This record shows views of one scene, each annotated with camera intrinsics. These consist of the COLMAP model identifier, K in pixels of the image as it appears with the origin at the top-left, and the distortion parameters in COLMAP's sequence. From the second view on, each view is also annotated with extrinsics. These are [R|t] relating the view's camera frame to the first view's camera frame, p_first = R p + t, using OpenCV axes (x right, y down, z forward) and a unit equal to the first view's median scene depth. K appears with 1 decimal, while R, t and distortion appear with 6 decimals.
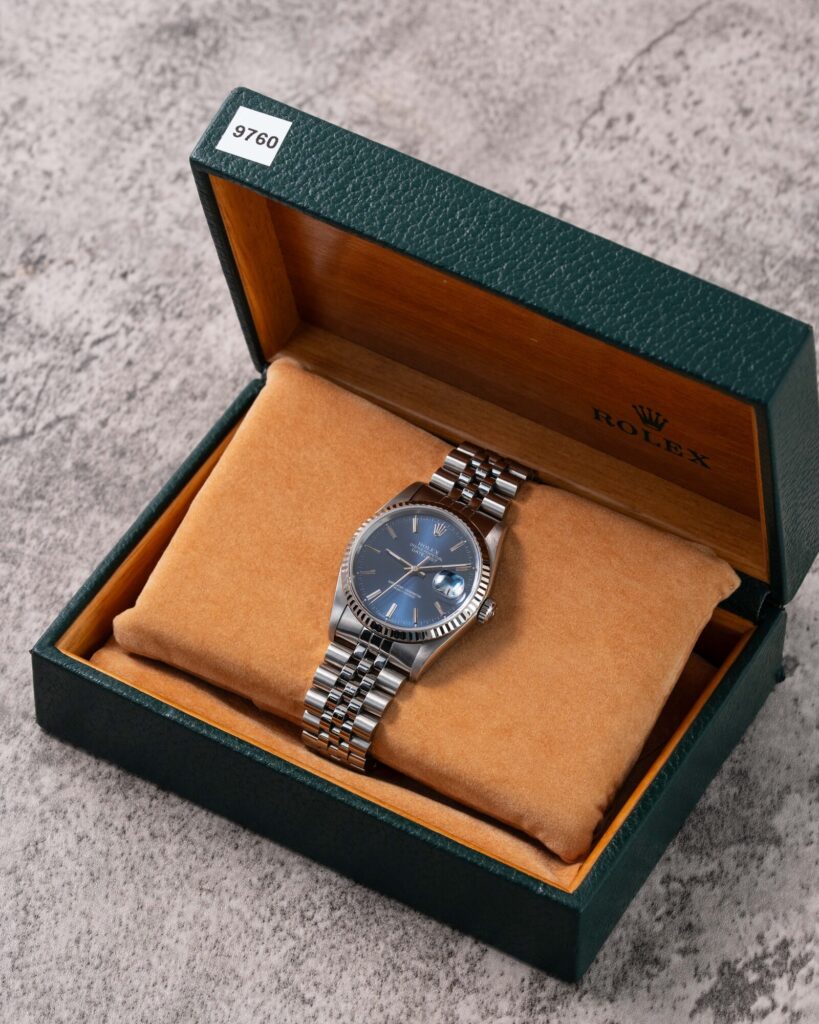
lens RADIAL K [[4245.0, 0, 409.5], [0, 4245.0, 512.0], [0, 0, 1]] dist [-0.040932, -0.286258]
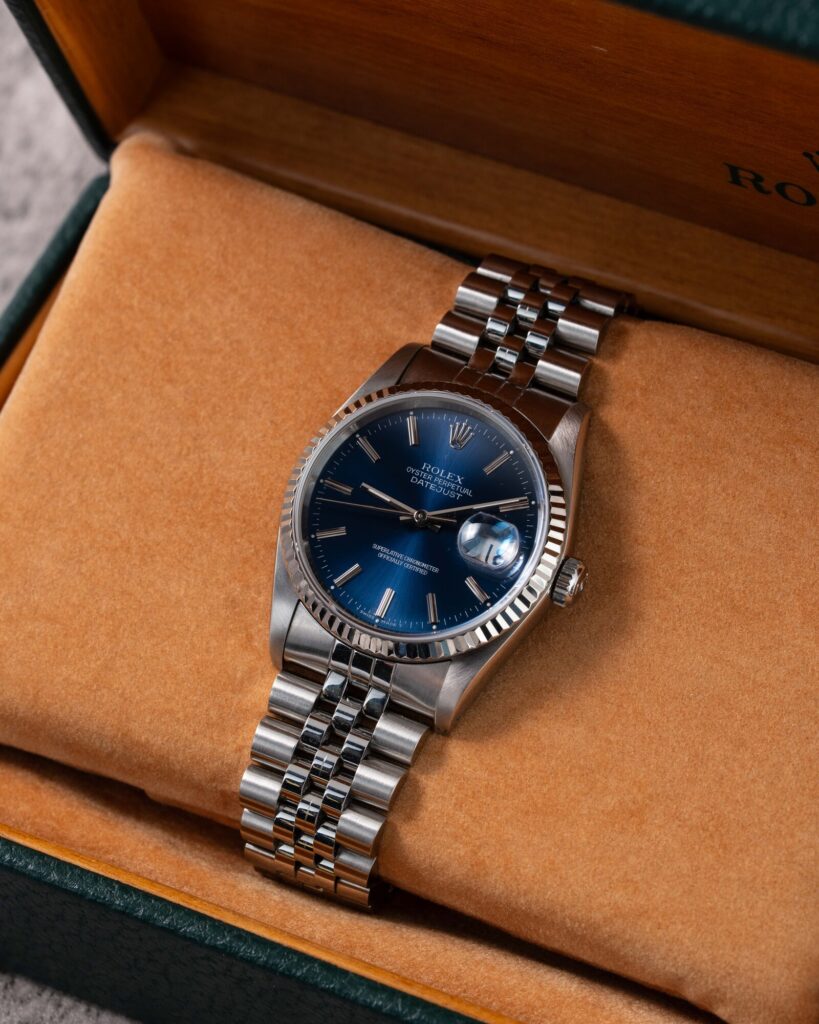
lens RADIAL K [[4245.0, 0, 409.5], [0, 4245.0, 512.0], [0, 0, 1]] dist [-0.040932, -0.286258]
pose [[0.993091, -0.114735, -0.024606, 0.012650], [0.116210, 0.990709, 0.070641, -0.023804], [0.016272, -0.073012, 0.997198, 0.482217]]
